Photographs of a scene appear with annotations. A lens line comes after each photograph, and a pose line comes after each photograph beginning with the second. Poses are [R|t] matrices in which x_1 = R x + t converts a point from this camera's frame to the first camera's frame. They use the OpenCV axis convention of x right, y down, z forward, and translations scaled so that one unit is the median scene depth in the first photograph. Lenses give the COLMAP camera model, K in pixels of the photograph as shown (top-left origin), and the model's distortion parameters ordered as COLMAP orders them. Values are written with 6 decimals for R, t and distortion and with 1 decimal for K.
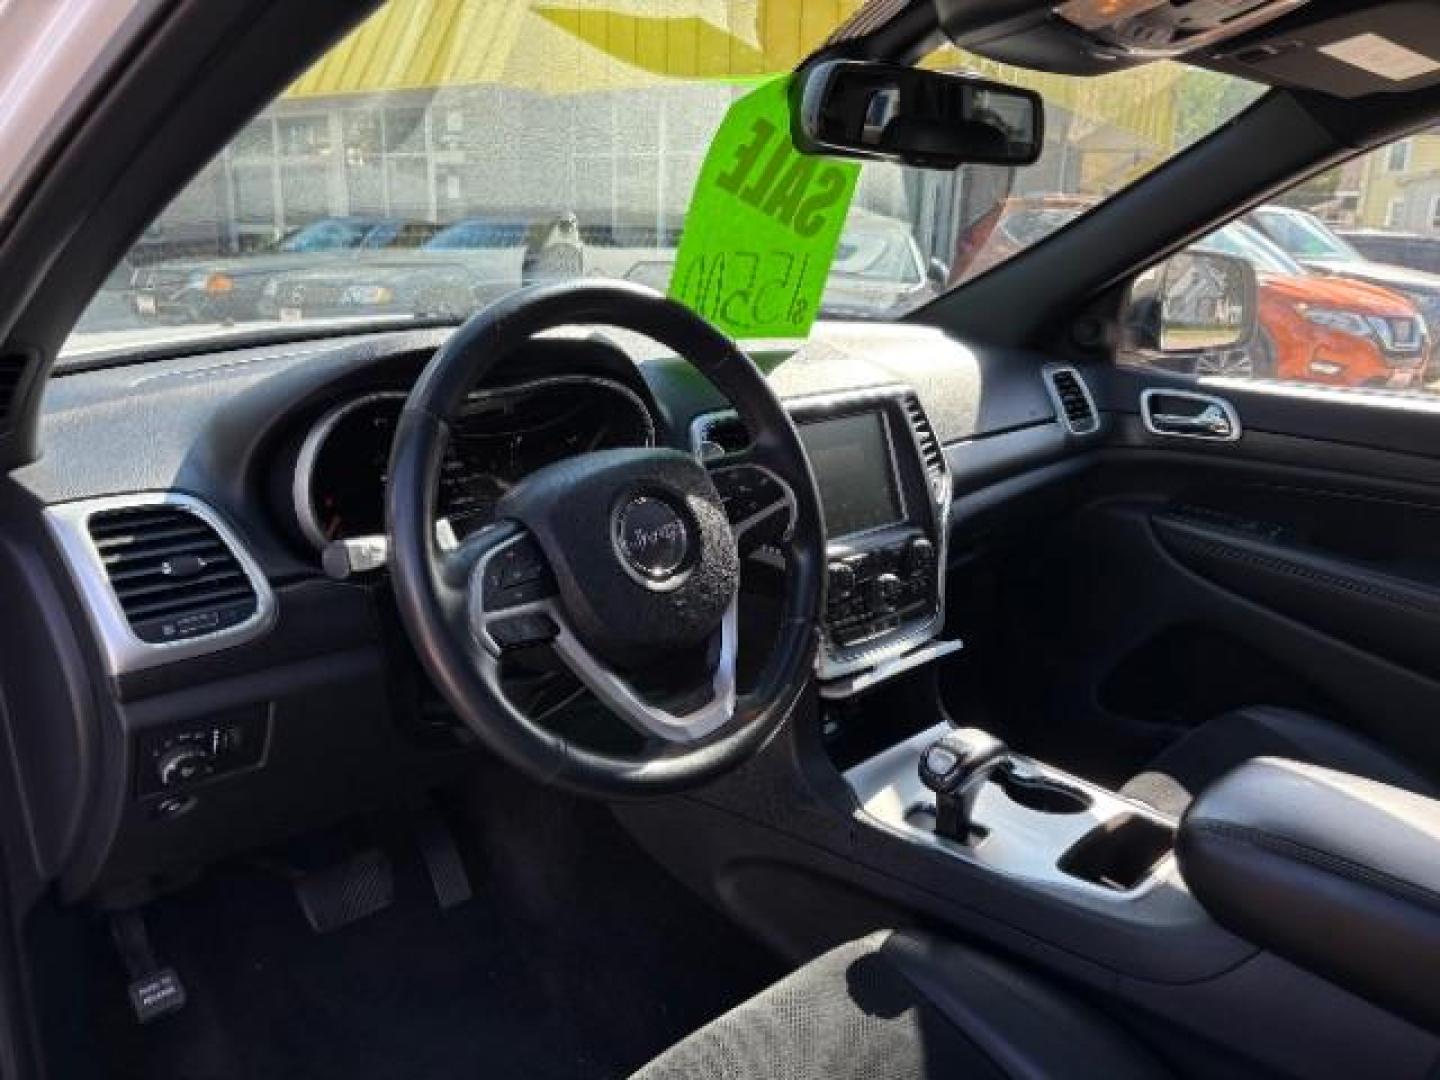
lens RADIAL K [[1136.2, 0, 720.0], [0, 1136.2, 540.0], [0, 0, 1]] dist [0.056580, -0.061607]
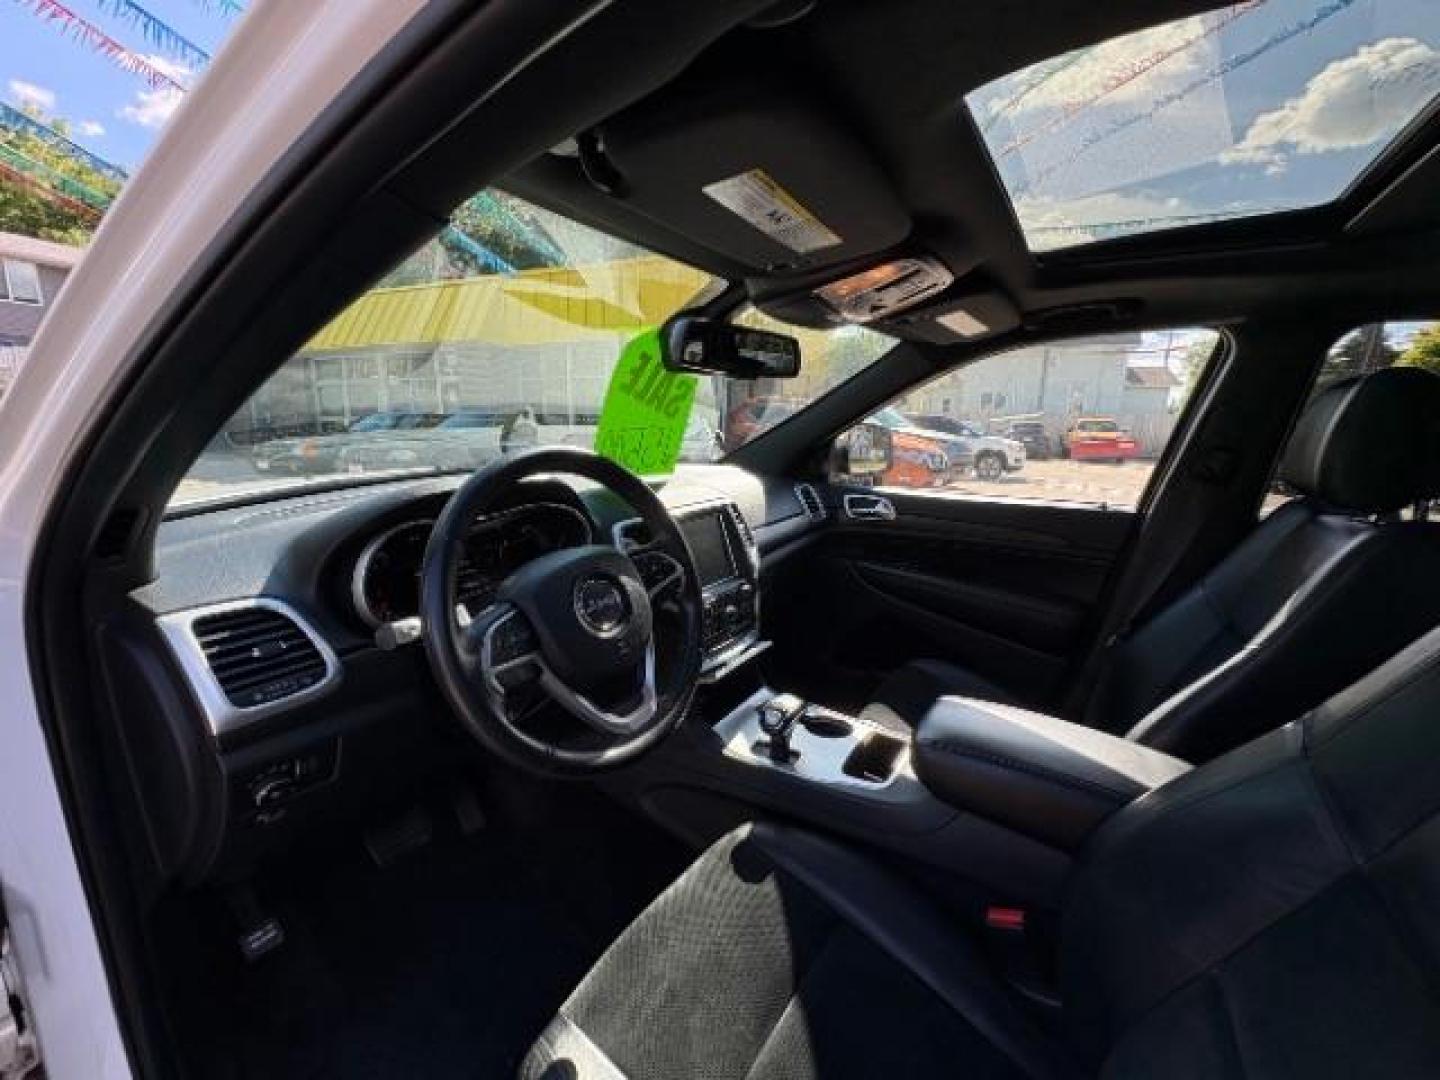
lens RADIAL K [[594.5, 0, 725.5], [0, 594.5, 537.8], [0, 0, 1]] dist [0.004040, -0.000209]
pose [[0.979864, -0.052214, 0.192720, -0.033900], [0.064085, 0.996378, -0.055884, -0.029117], [-0.189104, 0.067109, 0.979661, 0.114448]]
